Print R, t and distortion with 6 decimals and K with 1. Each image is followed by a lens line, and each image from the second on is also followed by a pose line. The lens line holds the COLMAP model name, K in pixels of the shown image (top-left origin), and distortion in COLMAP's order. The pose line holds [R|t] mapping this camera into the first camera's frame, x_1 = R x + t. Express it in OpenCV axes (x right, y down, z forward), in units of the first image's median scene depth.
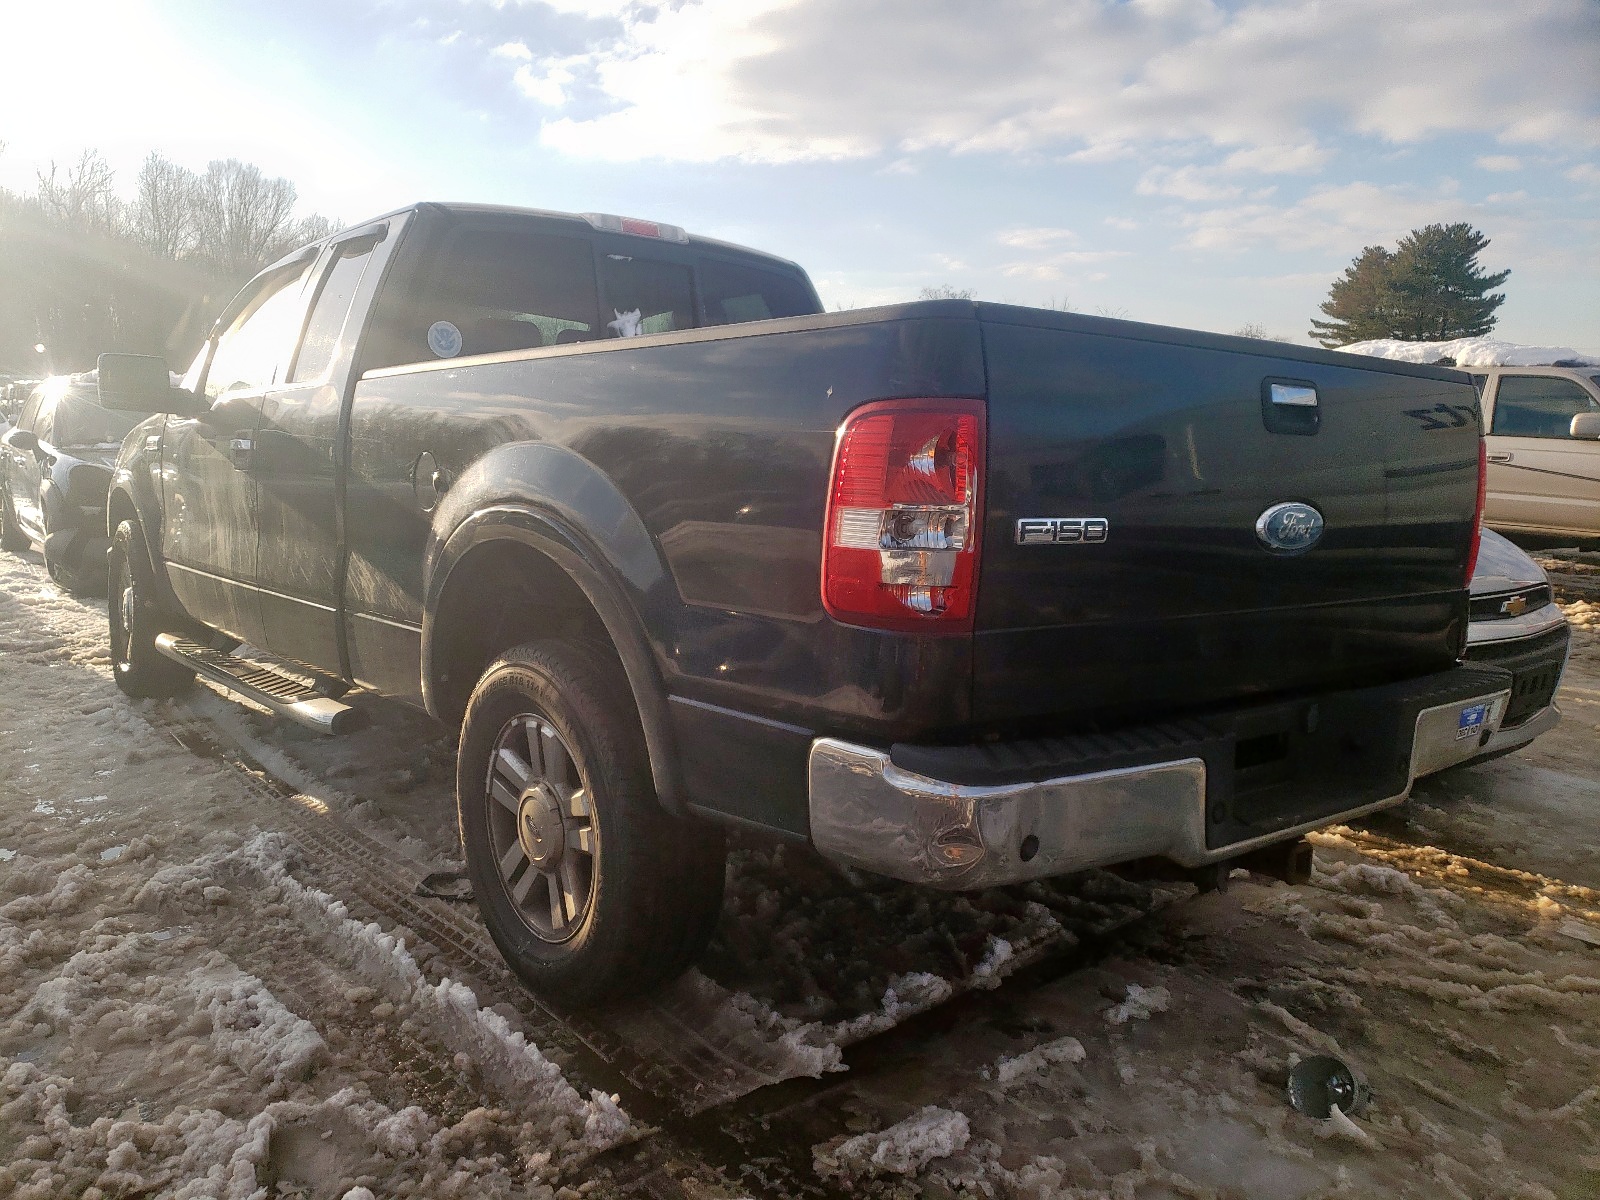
lens RADIAL K [[1218.4, 0, 797.1], [0, 1218.4, 608.1], [0, 0, 1]] dist [0.071700, -0.042582]
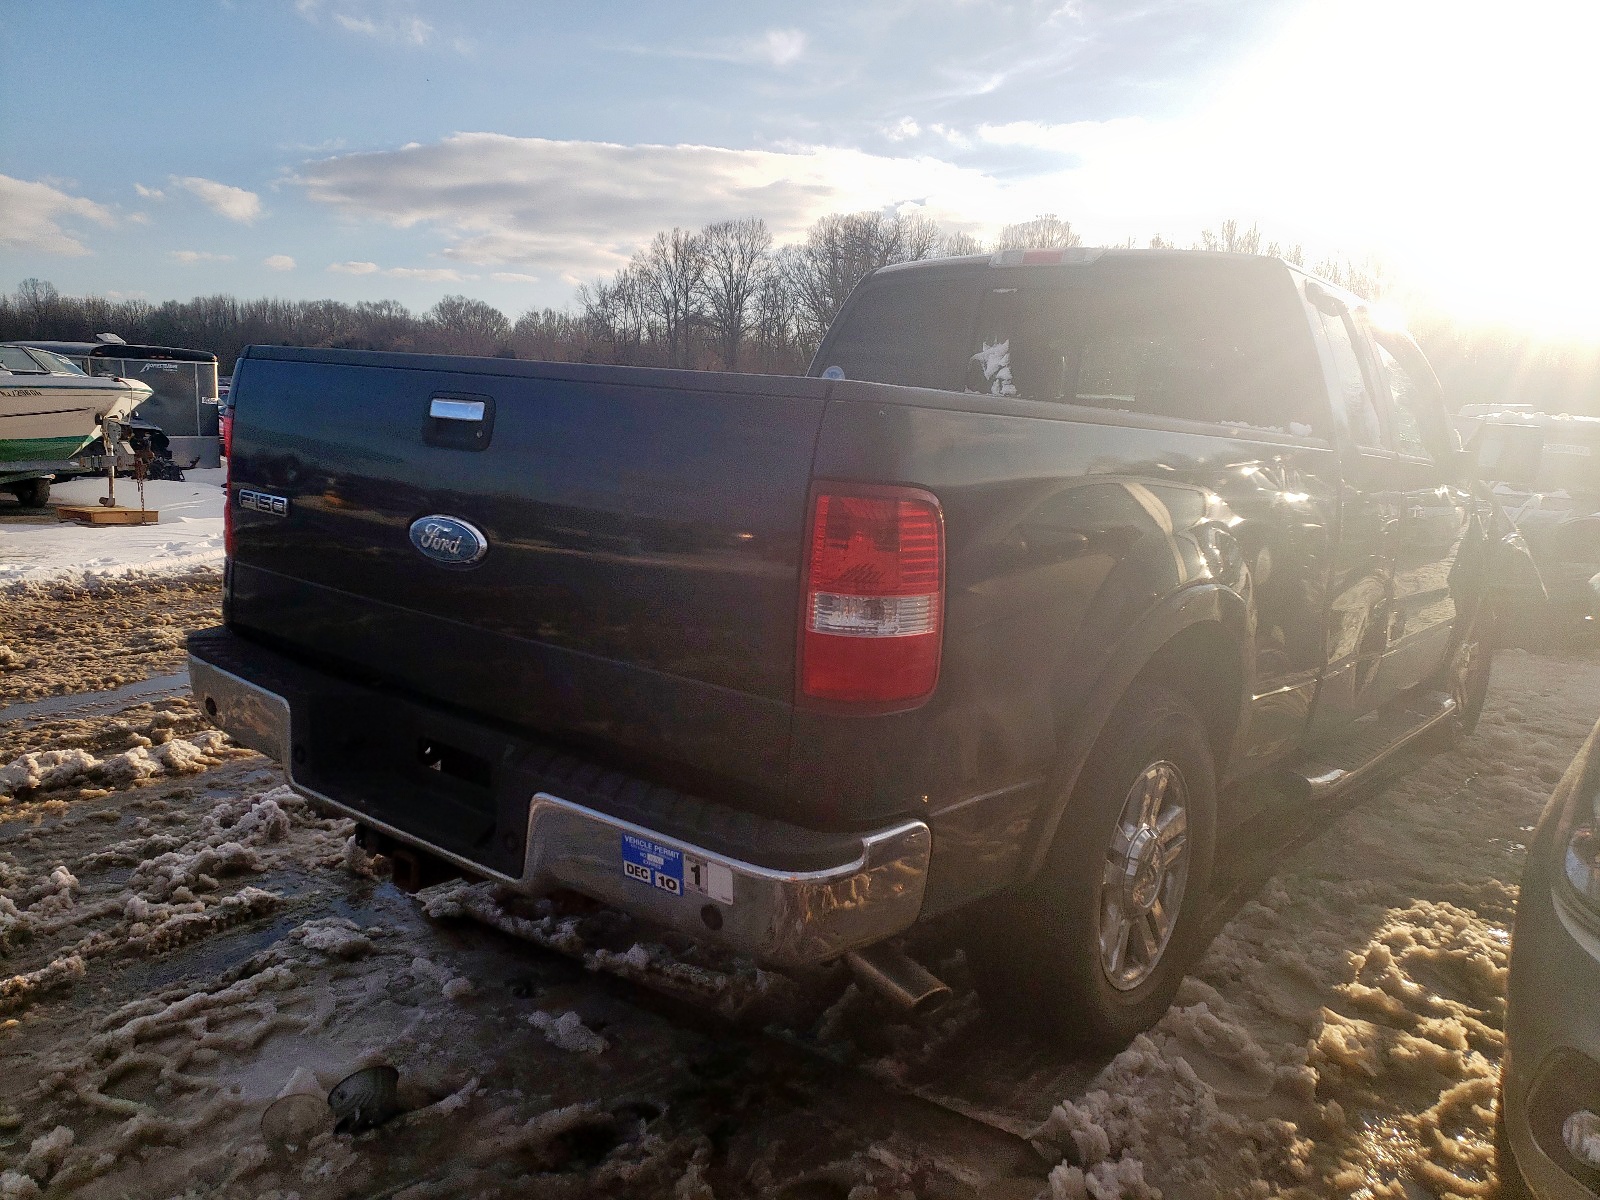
lens RADIAL K [[1218.4, 0, 797.1], [0, 1218.4, 608.1], [0, 0, 1]] dist [0.071700, -0.042582]
pose [[0.229354, 0.134833, -0.963959, 1.443312], [-0.188297, 0.977797, 0.091967, -0.157949], [0.954956, 0.160417, 0.249651, 1.036284]]
